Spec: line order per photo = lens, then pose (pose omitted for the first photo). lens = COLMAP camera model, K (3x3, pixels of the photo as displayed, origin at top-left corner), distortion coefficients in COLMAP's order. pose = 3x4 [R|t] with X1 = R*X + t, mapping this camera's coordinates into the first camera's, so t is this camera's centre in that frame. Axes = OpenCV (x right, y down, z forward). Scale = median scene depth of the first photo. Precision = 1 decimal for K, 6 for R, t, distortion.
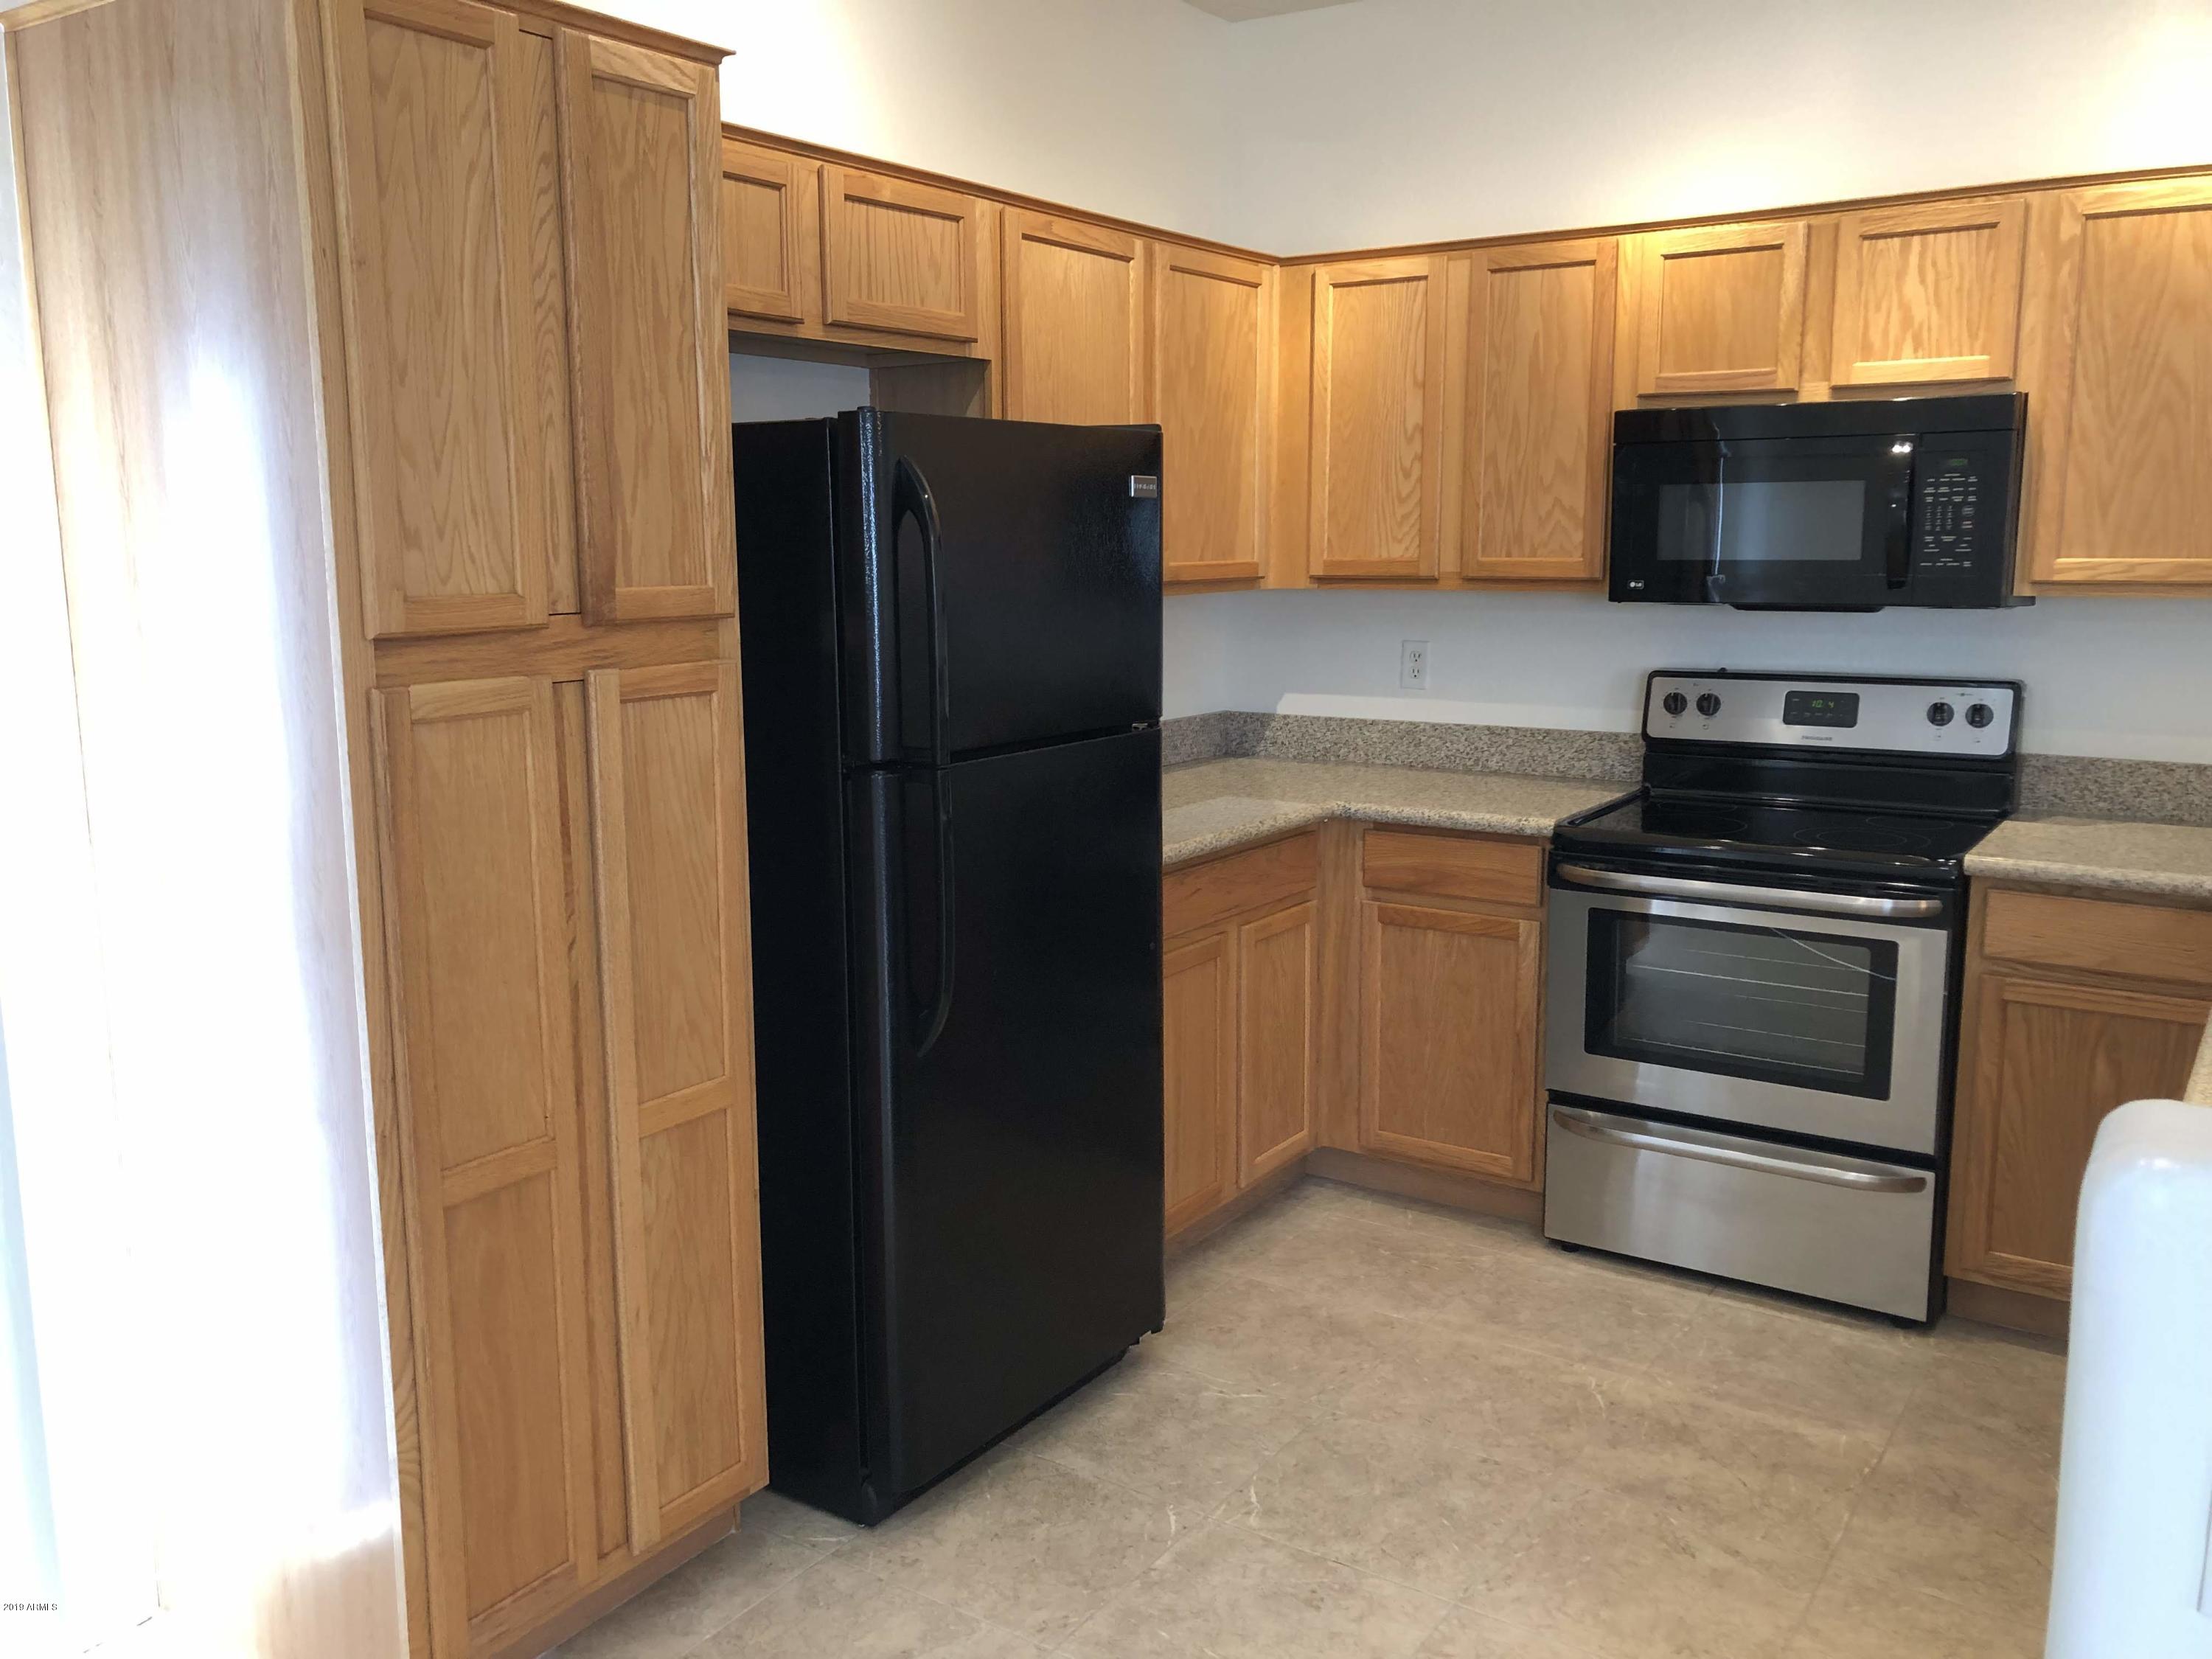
lens RADIAL K [[1833.1, 0, 1077.5], [0, 1833.1, 821.6], [0, 0, 1]] dist [0.053388, -0.055720]
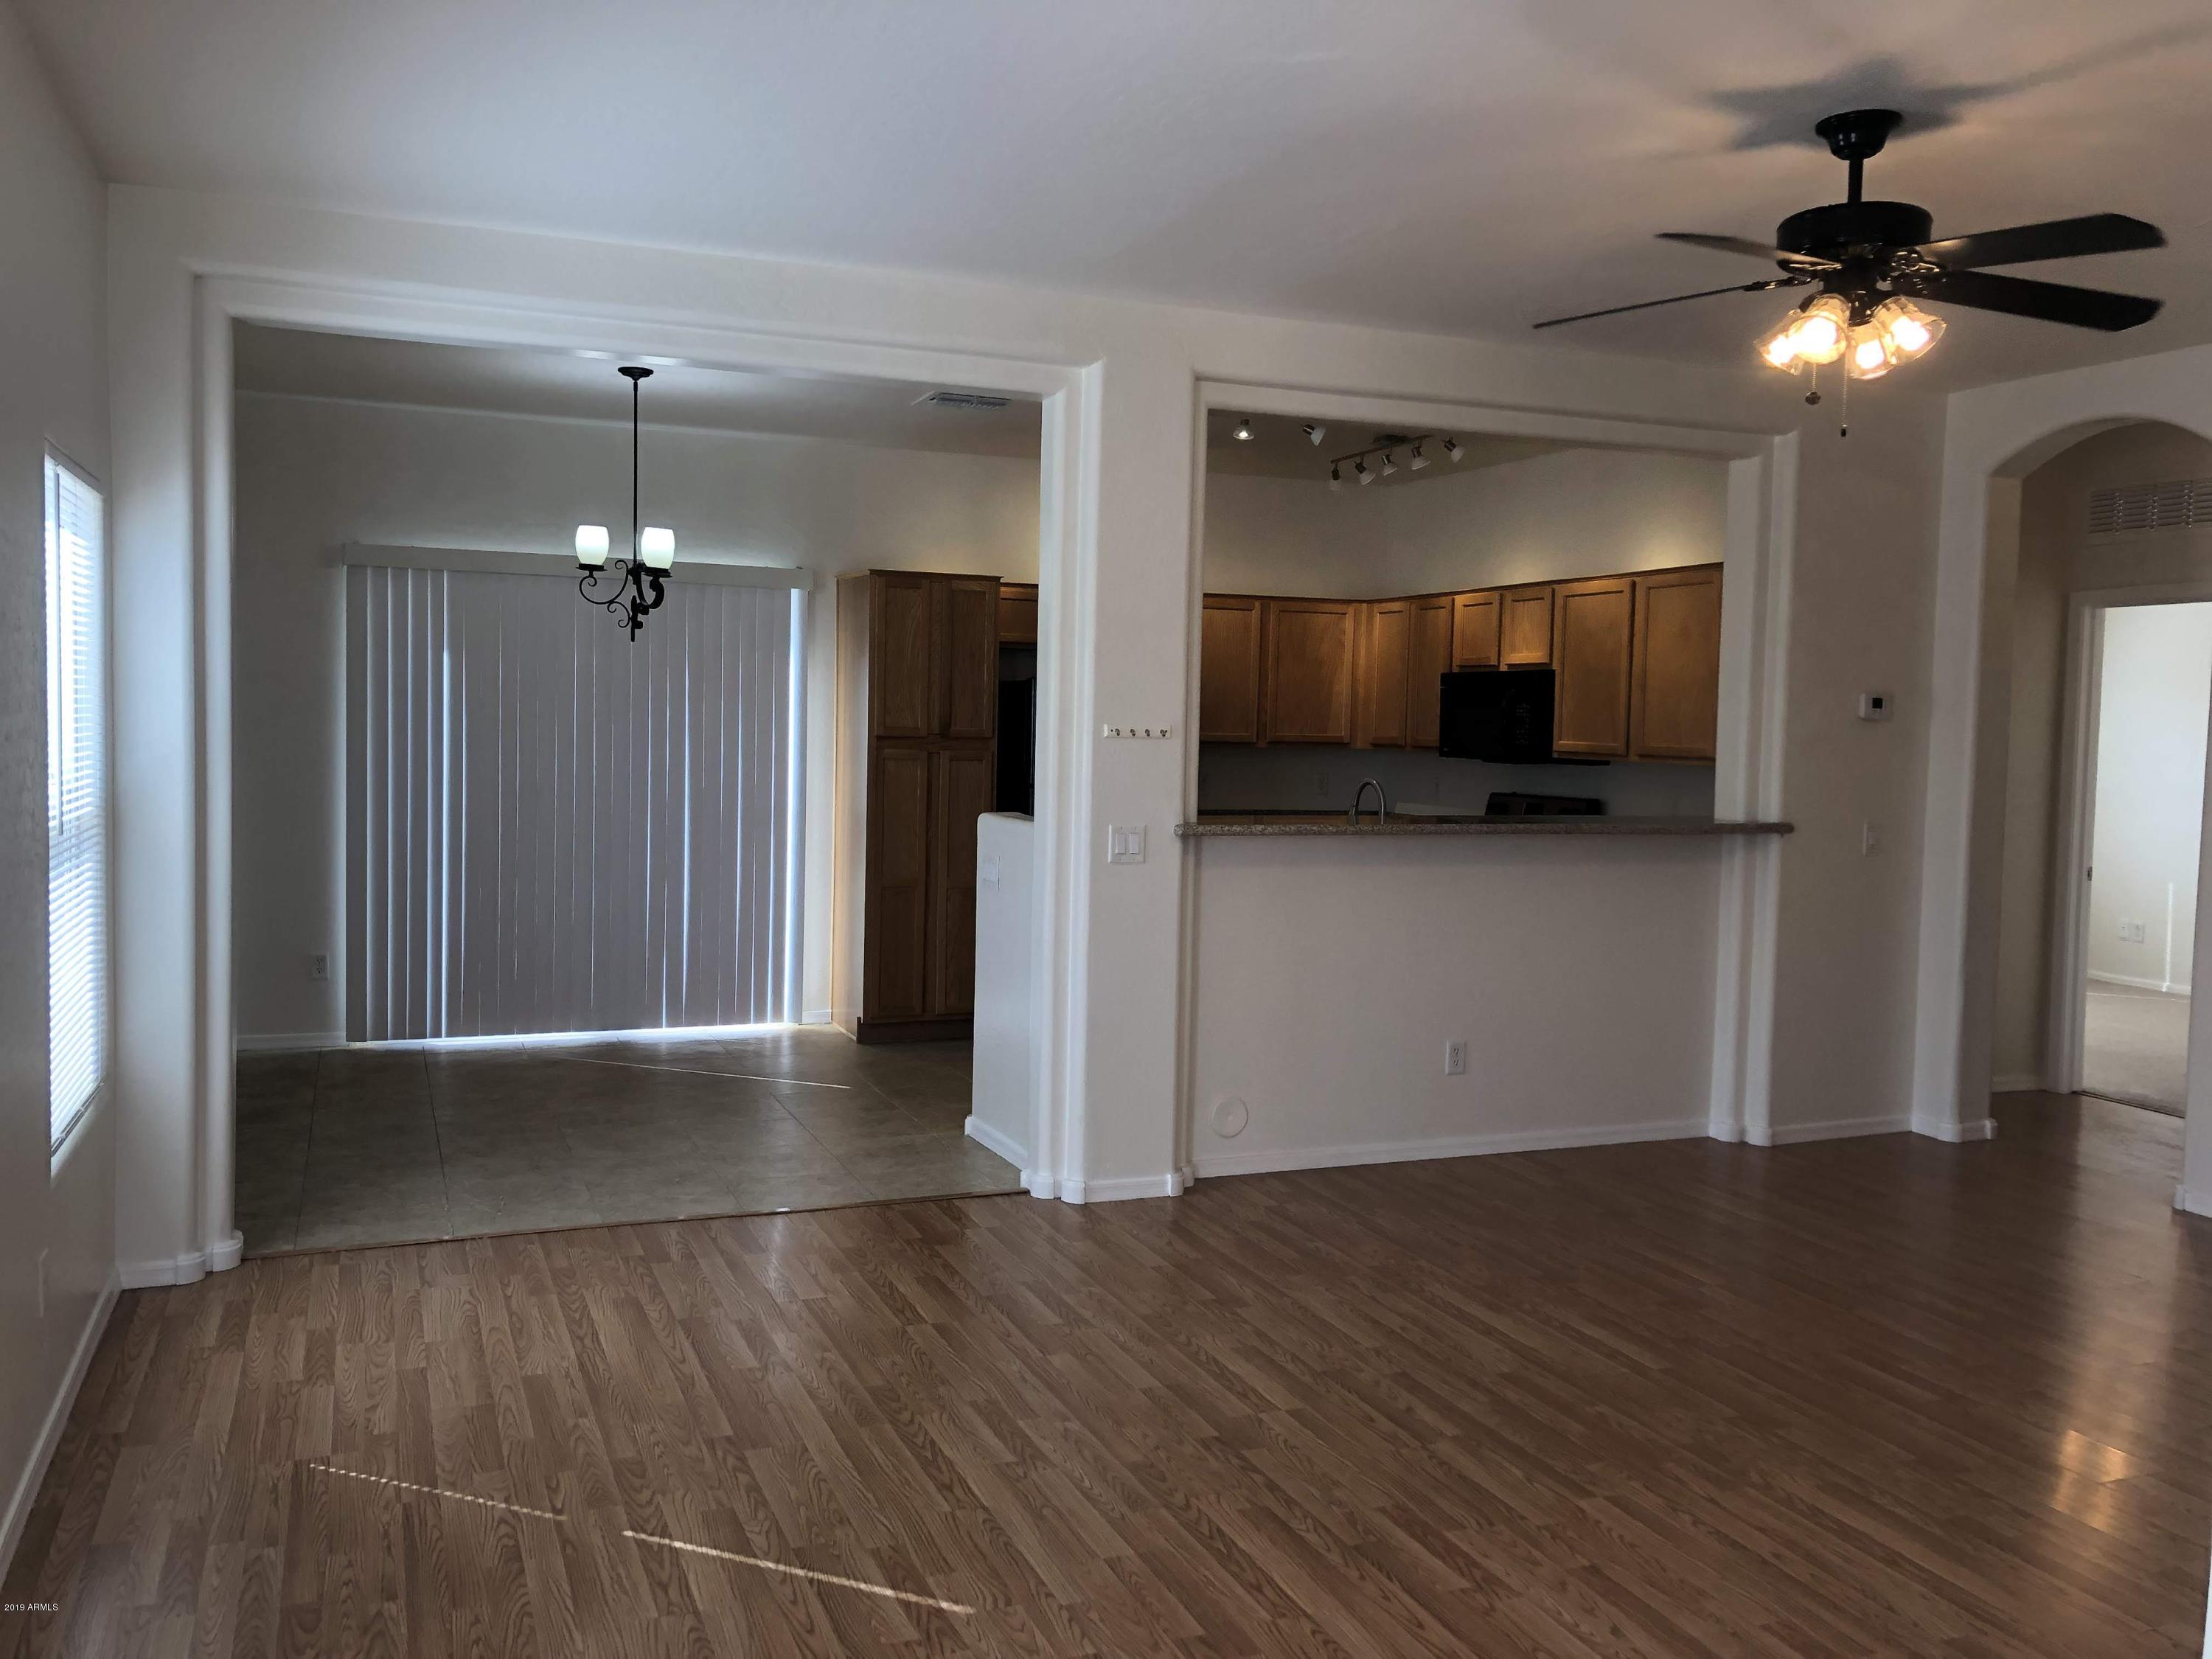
lens RADIAL K [[1833.1, 0, 1091.8], [0, 1833.1, 822.2], [0, 0, 1]] dist [0.053388, -0.055720]
pose [[0.832397, 0.056131, -0.551330, 1.341247], [-0.115049, 0.990686, -0.072839, 0.194015], [0.542106, 0.124061, 0.831102, -1.220099]]
